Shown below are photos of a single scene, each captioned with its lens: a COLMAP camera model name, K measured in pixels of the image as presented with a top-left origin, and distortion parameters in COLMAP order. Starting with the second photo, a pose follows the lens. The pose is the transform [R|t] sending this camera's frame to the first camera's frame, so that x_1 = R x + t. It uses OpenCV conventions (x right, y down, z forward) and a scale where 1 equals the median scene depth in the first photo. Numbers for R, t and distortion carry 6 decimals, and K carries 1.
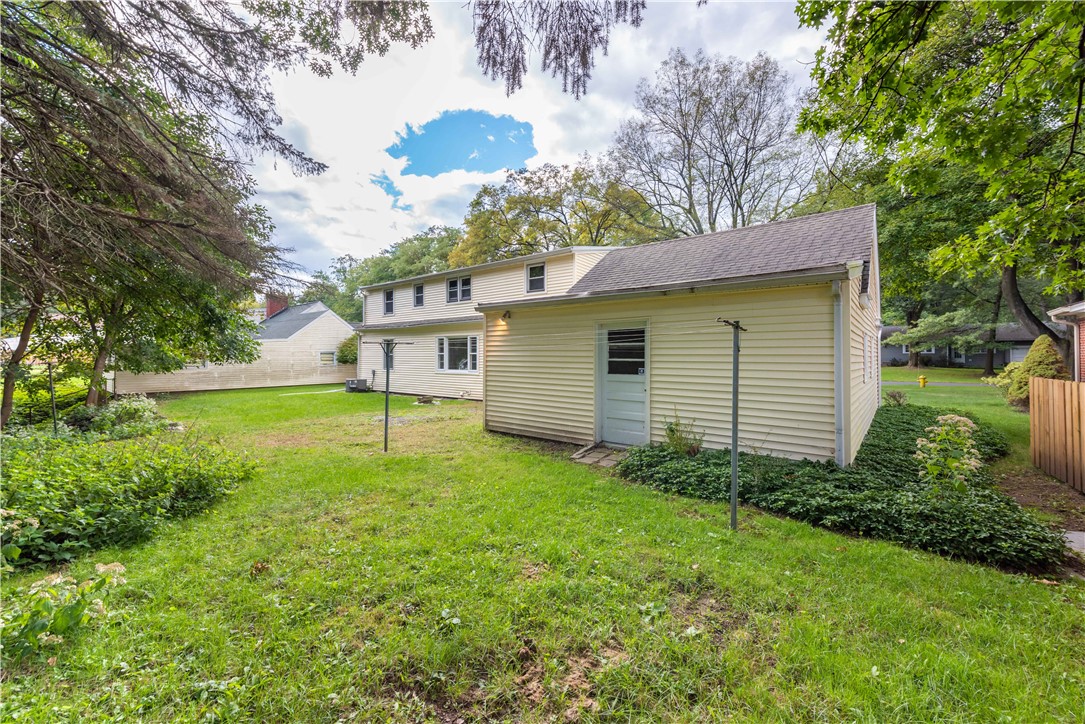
lens RADIAL K [[441.0, 0, 536.0], [0, 441.0, 361.2], [0, 0, 1]] dist [0.002146, -0.000018]
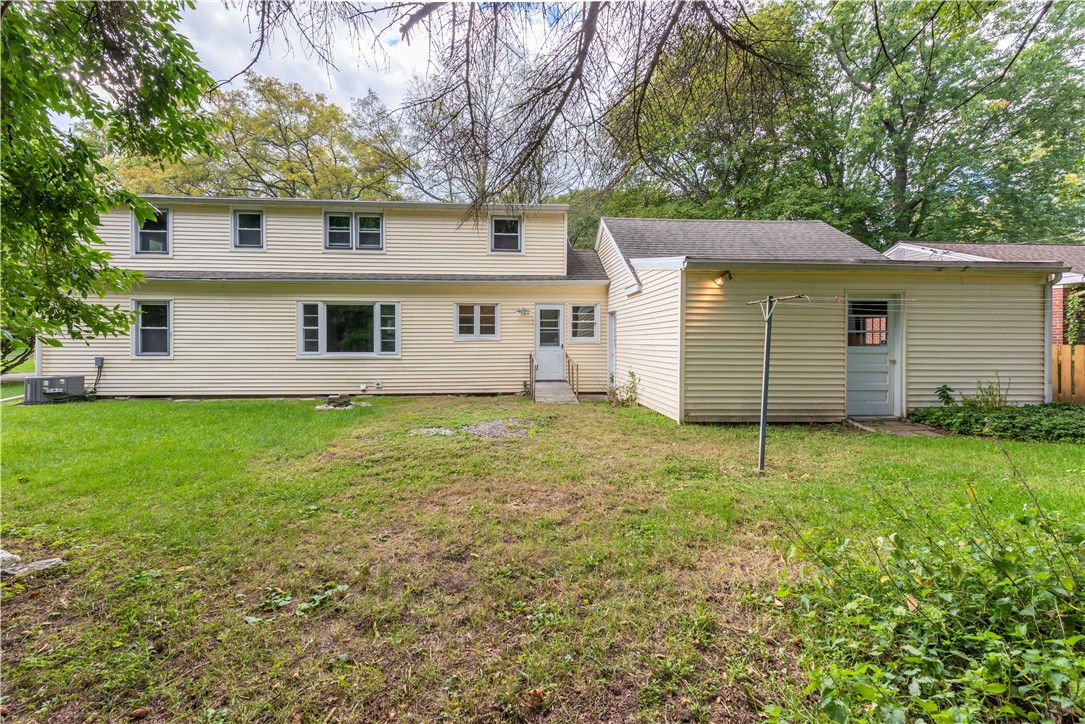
lens RADIAL K [[441.0, 0, 543.5], [0, 441.0, 346.9], [0, 0, 1]] dist [0.002146, -0.000018]
pose [[0.726153, -0.007108, 0.687496, -0.423351], [0.005347, 0.999975, 0.004691, 0.009678], [-0.687512, 0.000269, 0.726173, 0.319368]]
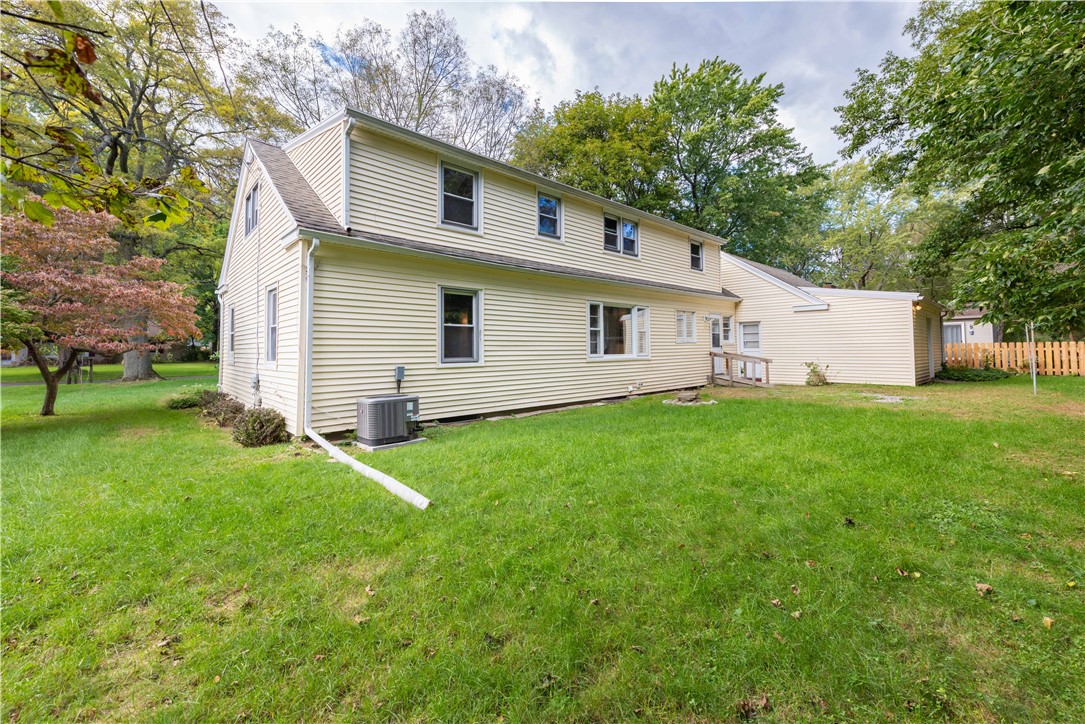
lens RADIAL K [[441.0, 0, 545.1], [0, 441.0, 333.9], [0, 0, 1]] dist [0.002146, -0.000018]
pose [[0.139763, 0.026710, 0.989825, -0.854859], [0.011761, 0.999521, -0.028632, 0.006632], [-0.990115, 0.015643, 0.139382, 1.017612]]
